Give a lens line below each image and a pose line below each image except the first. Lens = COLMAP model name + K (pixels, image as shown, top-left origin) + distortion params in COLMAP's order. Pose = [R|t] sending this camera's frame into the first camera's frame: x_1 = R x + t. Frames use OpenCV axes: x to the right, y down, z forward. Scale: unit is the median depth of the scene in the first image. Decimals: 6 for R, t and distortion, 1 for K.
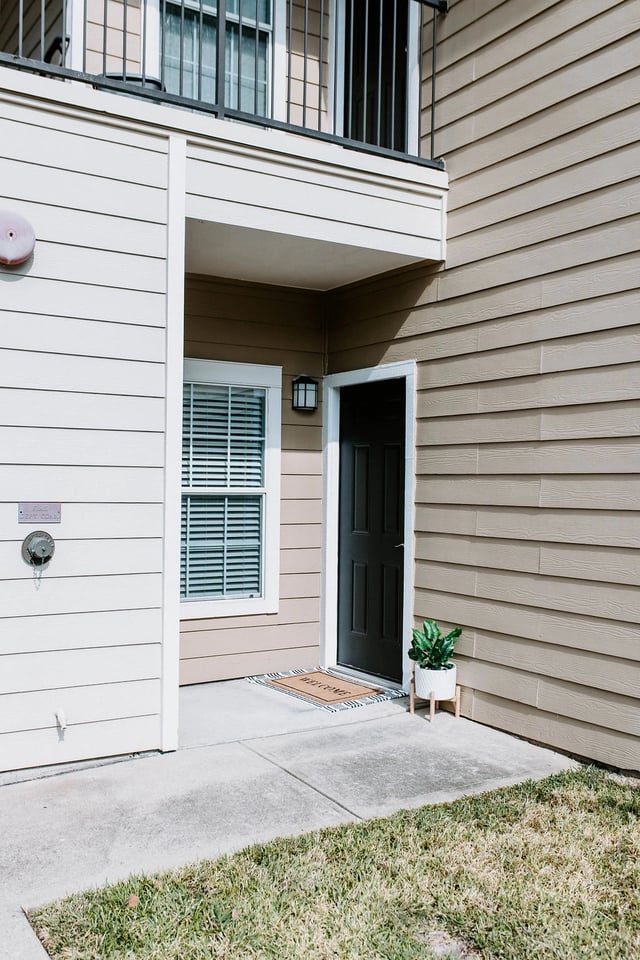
lens RADIAL K [[886.0, 0, 318.8], [0, 886.0, 473.9], [0, 0, 1]] dist [0.003408, -0.004340]
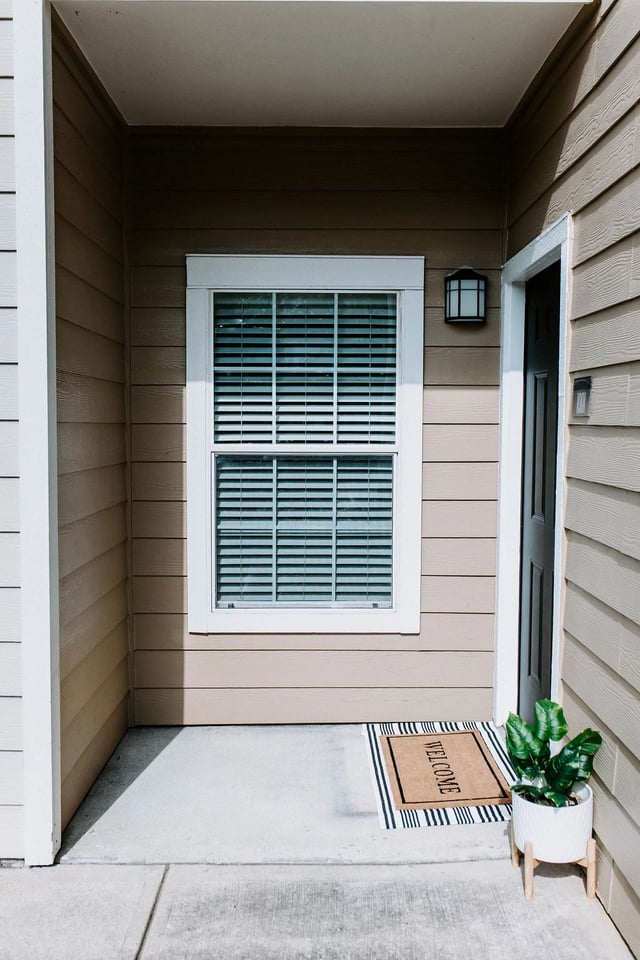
lens RADIAL K [[886.0, 0, 318.8], [0, 886.0, 473.9], [0, 0, 1]] dist [0.003408, -0.004340]
pose [[0.856819, 0.021687, -0.515161, 0.231528], [0.012642, 0.997931, 0.063037, -0.004798], [0.515462, -0.060524, 0.854772, 0.405507]]
